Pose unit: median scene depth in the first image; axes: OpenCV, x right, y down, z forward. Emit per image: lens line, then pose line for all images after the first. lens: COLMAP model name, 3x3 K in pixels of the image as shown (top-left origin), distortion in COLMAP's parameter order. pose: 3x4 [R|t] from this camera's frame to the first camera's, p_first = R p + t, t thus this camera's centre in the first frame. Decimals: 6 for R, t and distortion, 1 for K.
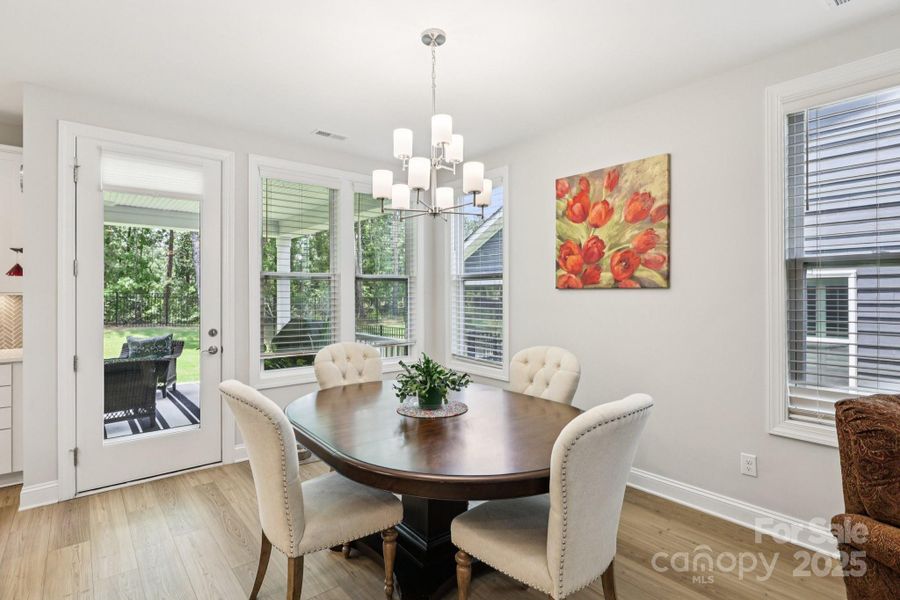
lens RADIAL K [[458.5, 0, 449.4], [0, 458.5, 292.6], [0, 0, 1]] dist [-0.001720, -0.000617]
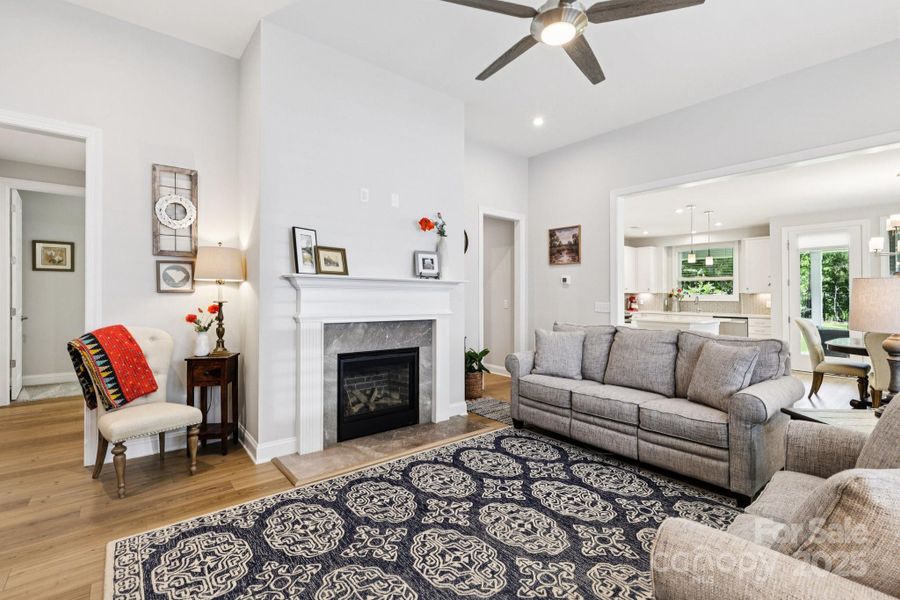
lens RADIAL K [[405.1, 0, 454.1], [0, 405.1, 292.3], [0, 0, 1]] dist [0.001138, 0.000141]
pose [[0.003824, -0.004906, -0.999981, 1.338824], [-0.004807, 0.999976, -0.004925, 0.020469], [0.999981, 0.004826, 0.003800, -0.815688]]
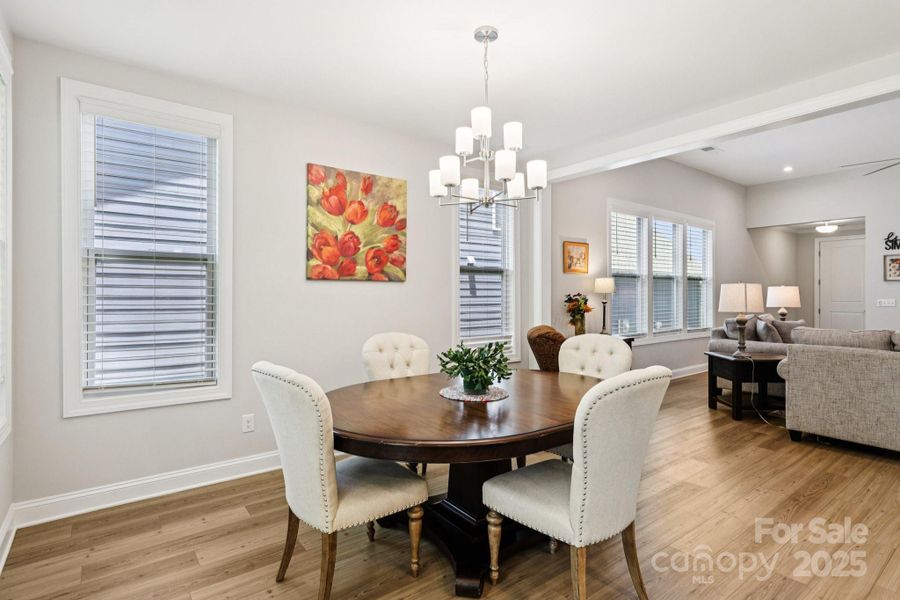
lens RADIAL K [[458.5, 0, 449.4], [0, 458.5, 292.6], [0, 0, 1]] dist [-0.001720, -0.000617]
pose [[0.040196, 0.003921, 0.999184, -0.763744], [-0.004209, 0.999984, -0.003755, 0.023981], [-0.999183, -0.004055, 0.040211, 0.737025]]
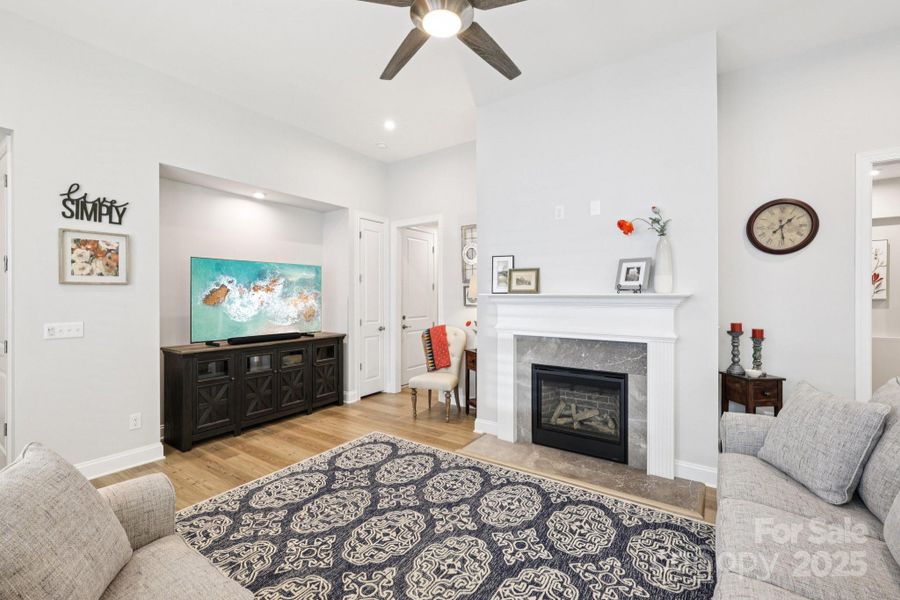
lens RADIAL K [[386.9, 0, 453.6], [0, 386.9, 300.2], [0, 0, 1]] dist [0.001273, 0.000249]
pose [[-0.958241, 0.005774, -0.285902, 0.838689], [0.003590, 0.999960, 0.008162, -0.014865], [0.285938, 0.006795, -0.958224, -0.134548]]
